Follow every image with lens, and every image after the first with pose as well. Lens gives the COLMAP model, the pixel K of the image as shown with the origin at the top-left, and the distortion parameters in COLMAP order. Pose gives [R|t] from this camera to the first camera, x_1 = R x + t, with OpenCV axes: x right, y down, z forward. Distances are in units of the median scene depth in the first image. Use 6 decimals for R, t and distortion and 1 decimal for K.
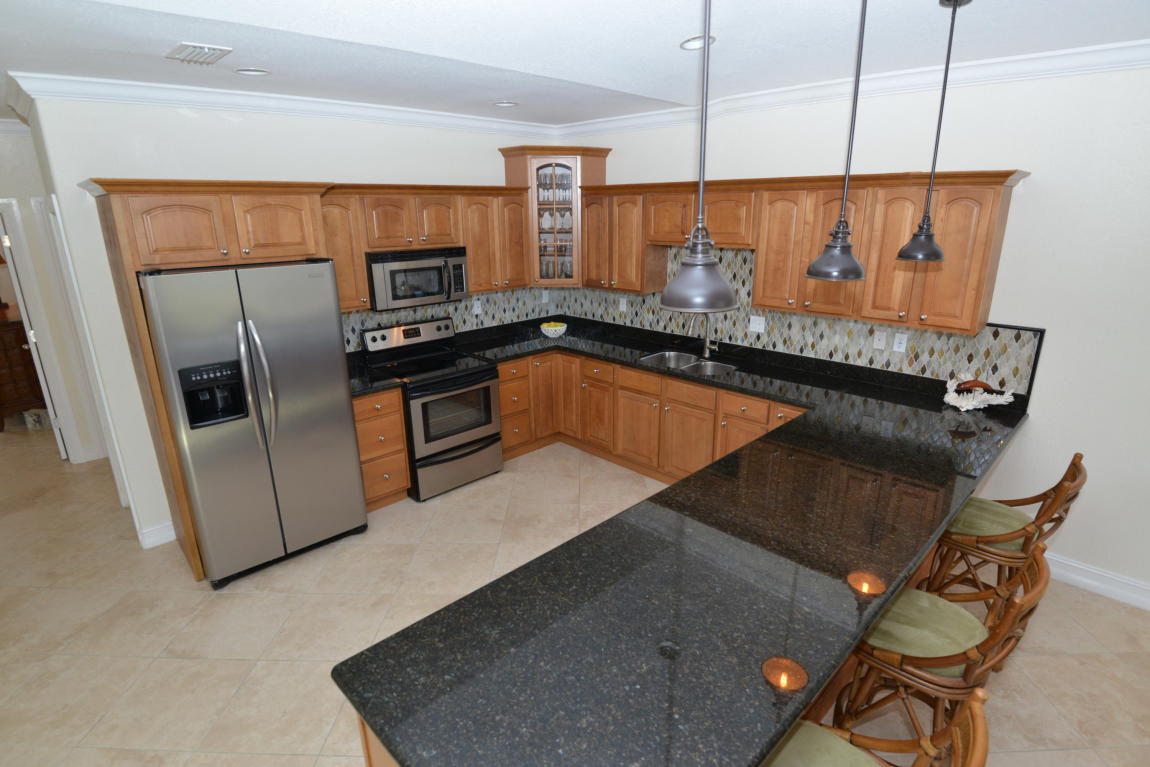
lens RADIAL K [[580.9, 0, 575.2], [0, 580.9, 390.9], [0, 0, 1]] dist [-0.001524, -0.023615]
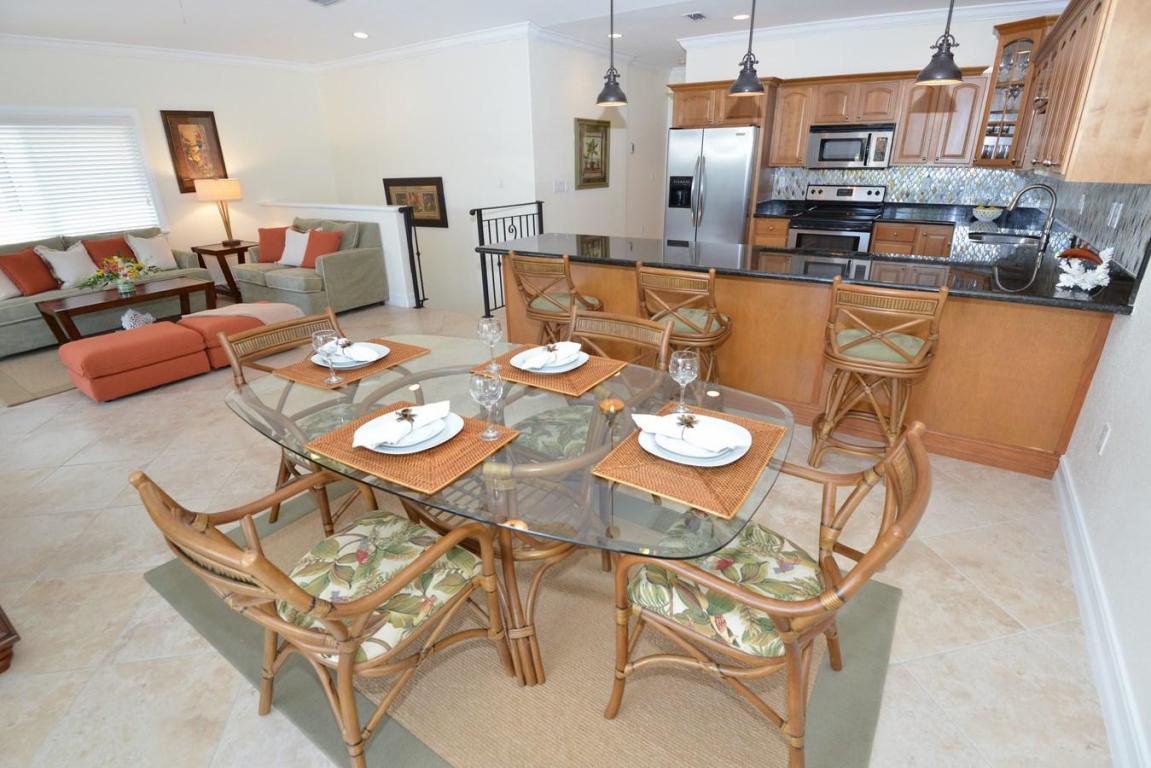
lens RADIAL K [[546.2, 0, 572.1], [0, 546.2, 394.1], [0, 0, 1]] dist [-0.037293, -0.000571]
pose [[0.201758, 0.393617, -0.896861, 0.921361], [-0.278341, 0.900980, 0.332809, 0.084466], [0.939053, 0.182486, 0.291339, 0.131156]]
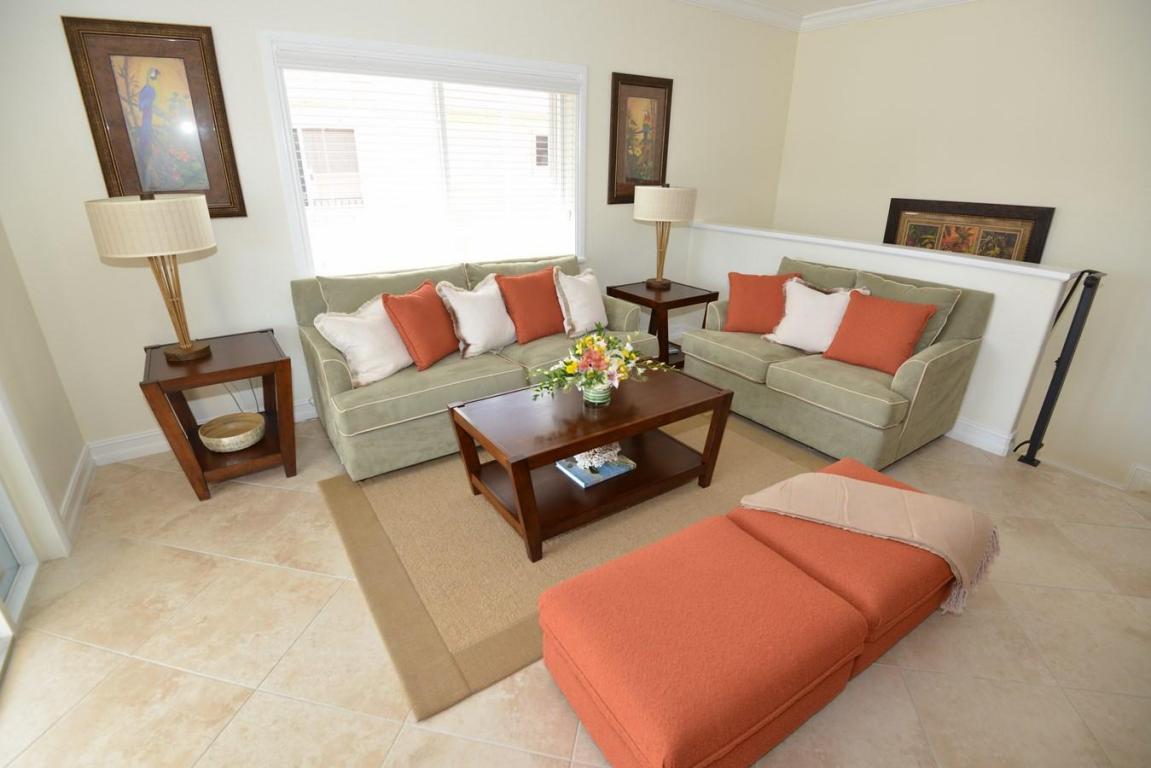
lens RADIAL K [[529.4, 0, 575.8], [0, 529.4, 390.7], [0, 0, 1]] dist [-0.002920, -0.027503]
pose [[-0.184491, 0.391929, -0.901307, 0.201272], [-0.300817, 0.850521, 0.431420, 0.261855], [0.935667, 0.350722, -0.039015, -0.438873]]
